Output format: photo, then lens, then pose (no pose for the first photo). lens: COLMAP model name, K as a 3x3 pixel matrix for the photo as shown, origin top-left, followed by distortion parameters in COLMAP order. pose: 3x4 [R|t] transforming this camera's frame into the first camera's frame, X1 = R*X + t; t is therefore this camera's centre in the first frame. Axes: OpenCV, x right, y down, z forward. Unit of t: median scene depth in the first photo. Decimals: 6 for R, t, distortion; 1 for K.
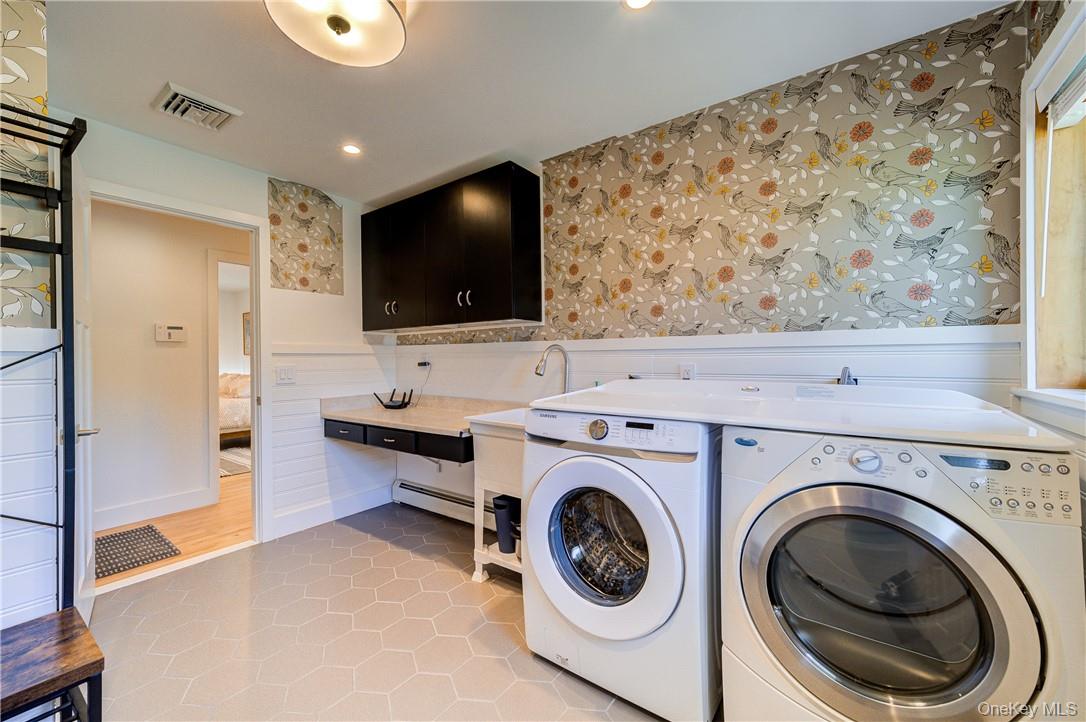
lens RADIAL K [[430.1, 0, 543.9], [0, 430.1, 369.9], [0, 0, 1]] dist [0.002404, 0.000152]
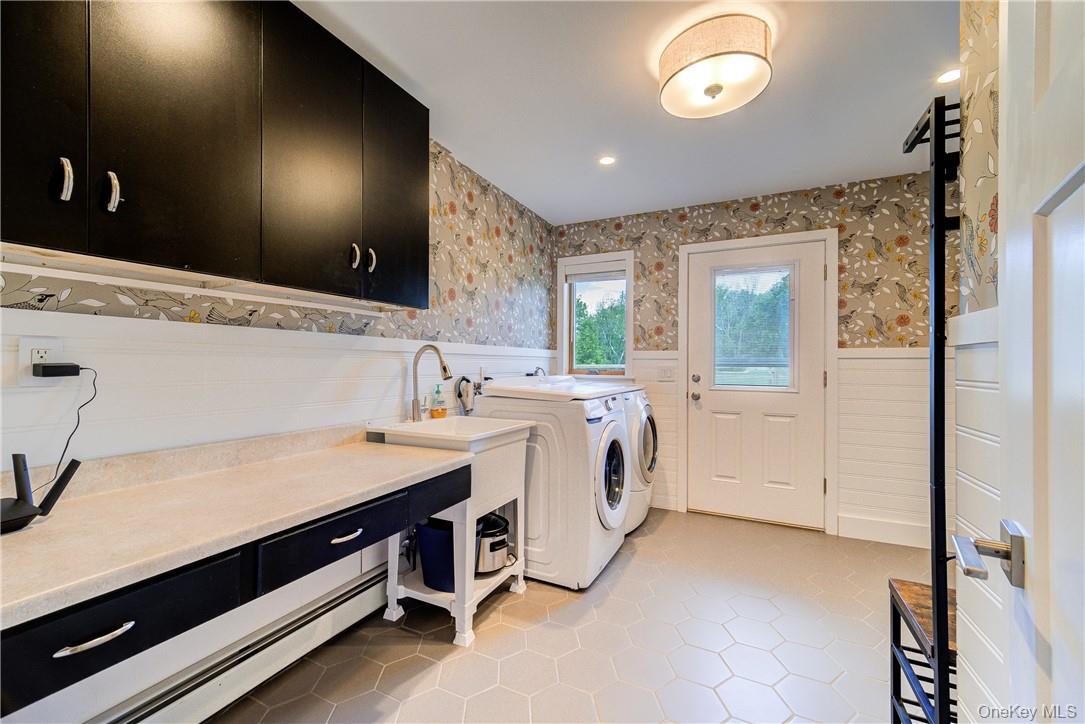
lens RADIAL K [[429.8, 0, 543.6], [0, 429.8, 358.7], [0, 0, 1]] dist [0.002404, 0.000152]
pose [[-0.161777, 0.000934, 0.986827, -0.814409], [-0.006166, 0.999979, -0.001957, -0.028568], [-0.986808, -0.006401, -0.161768, 0.833479]]
